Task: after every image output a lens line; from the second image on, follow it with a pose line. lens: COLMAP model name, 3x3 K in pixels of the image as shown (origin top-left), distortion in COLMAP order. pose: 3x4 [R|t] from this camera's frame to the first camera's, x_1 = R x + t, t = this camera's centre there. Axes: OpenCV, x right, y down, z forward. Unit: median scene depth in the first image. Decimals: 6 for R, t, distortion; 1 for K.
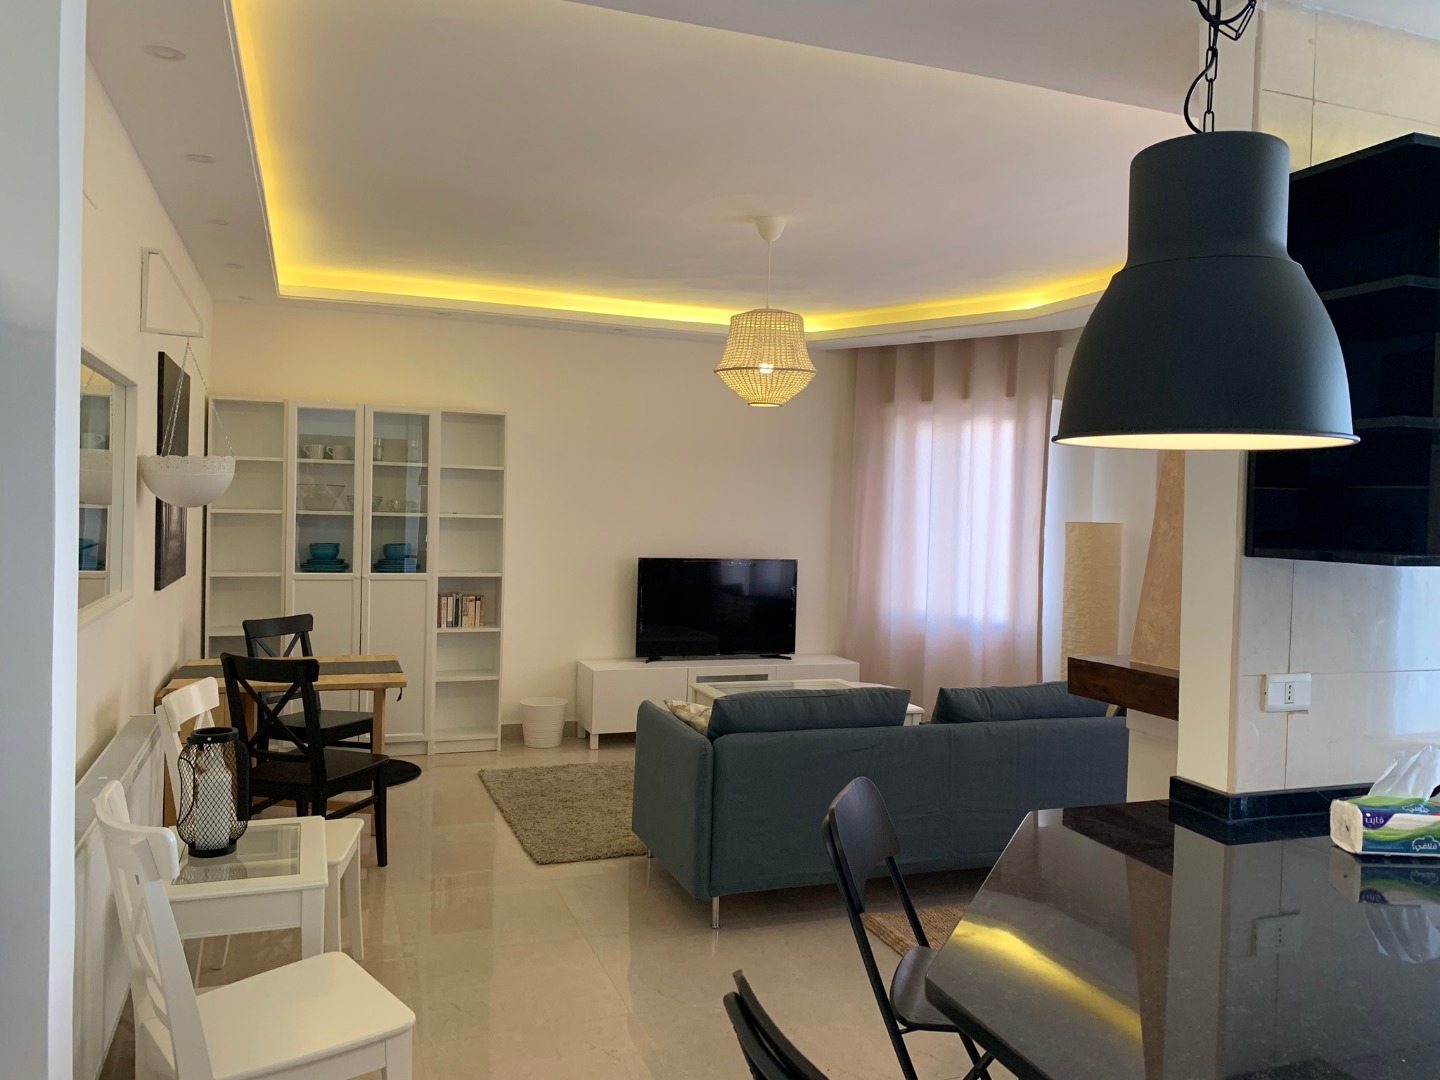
lens RADIAL K [[1096.3, 0, 720.0], [0, 1096.3, 540.0], [0, 0, 1]] dist [0.069351, -0.005857]
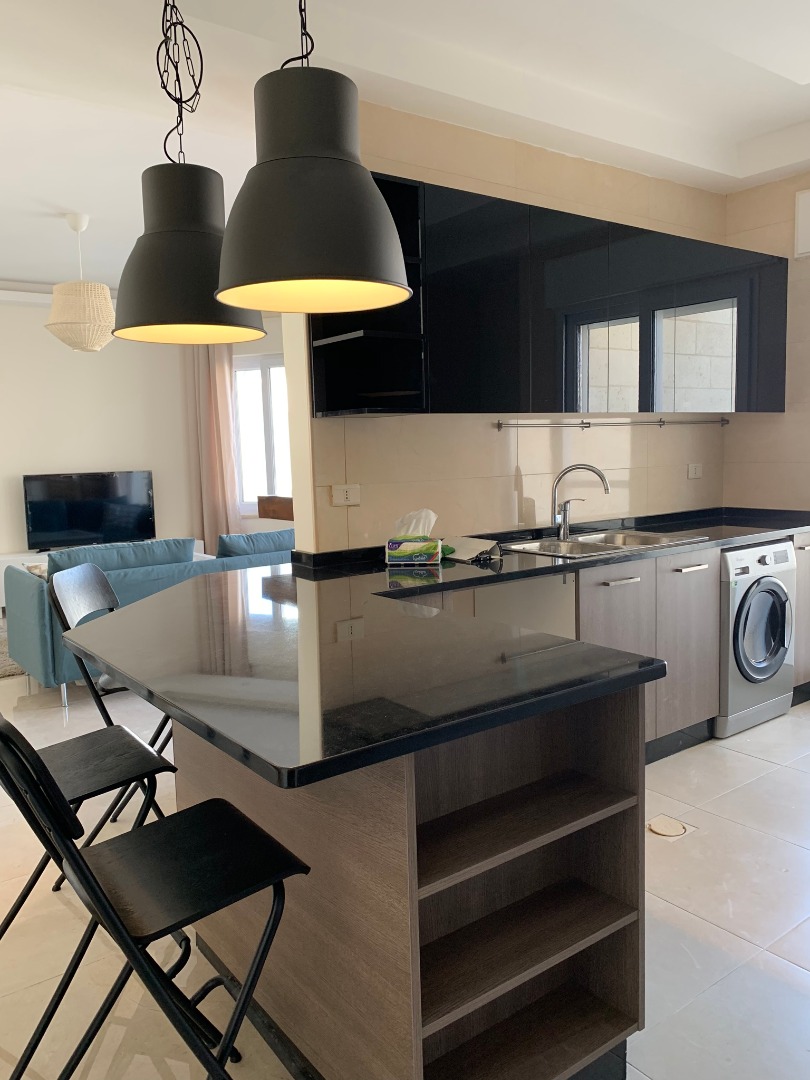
lens RADIAL K [[820.1, 0, 381.4], [0, 820.1, 537.2], [0, 0, 1]] dist [0.029529, -0.001073]
pose [[0.960778, -0.092031, 0.261602, 0.098656], [0.071263, 0.993584, 0.087816, 0.042217], [-0.268005, -0.065729, 0.961173, -0.122167]]
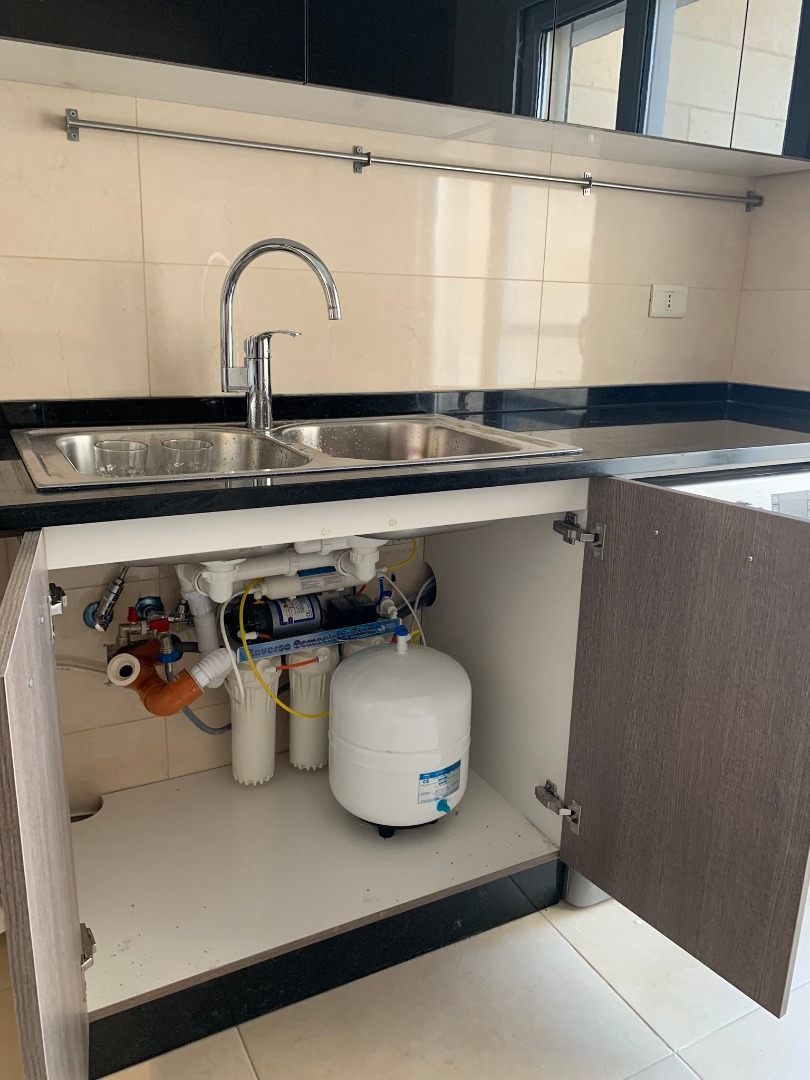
lens RADIAL K [[827.6, 0, 405.0], [0, 827.6, 540.0], [0, 0, 1]] dist [0.128724, -0.311106]
pose [[0.989893, -0.049861, 0.132760, 0.446872], [0.017772, 0.972388, 0.232691, 0.087709], [-0.140697, -0.227980, 0.963447, 0.208258]]
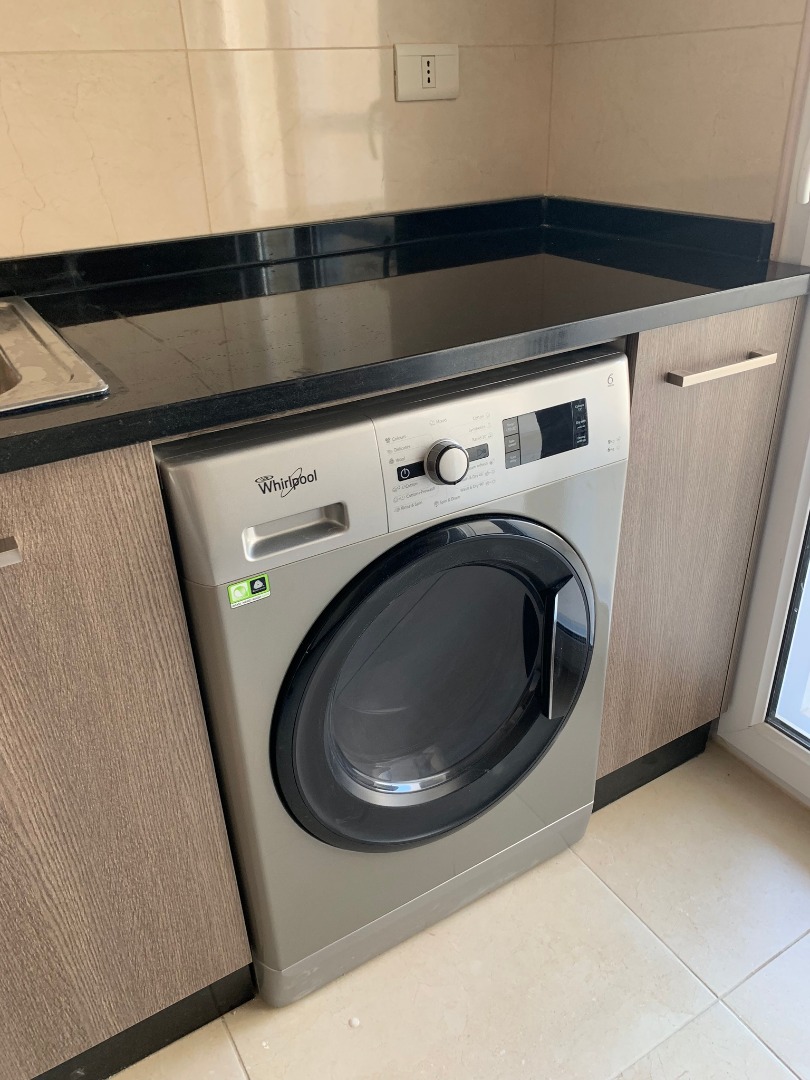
lens RADIAL K [[835.1, 0, 405.0], [0, 835.1, 540.0], [0, 0, 1]] dist [0.007848, -0.007682]
pose [[0.978827, -0.152054, 0.137029, 0.565868], [0.076575, 0.892863, 0.443771, 0.085941], [-0.189825, -0.423882, 0.885602, 0.315089]]
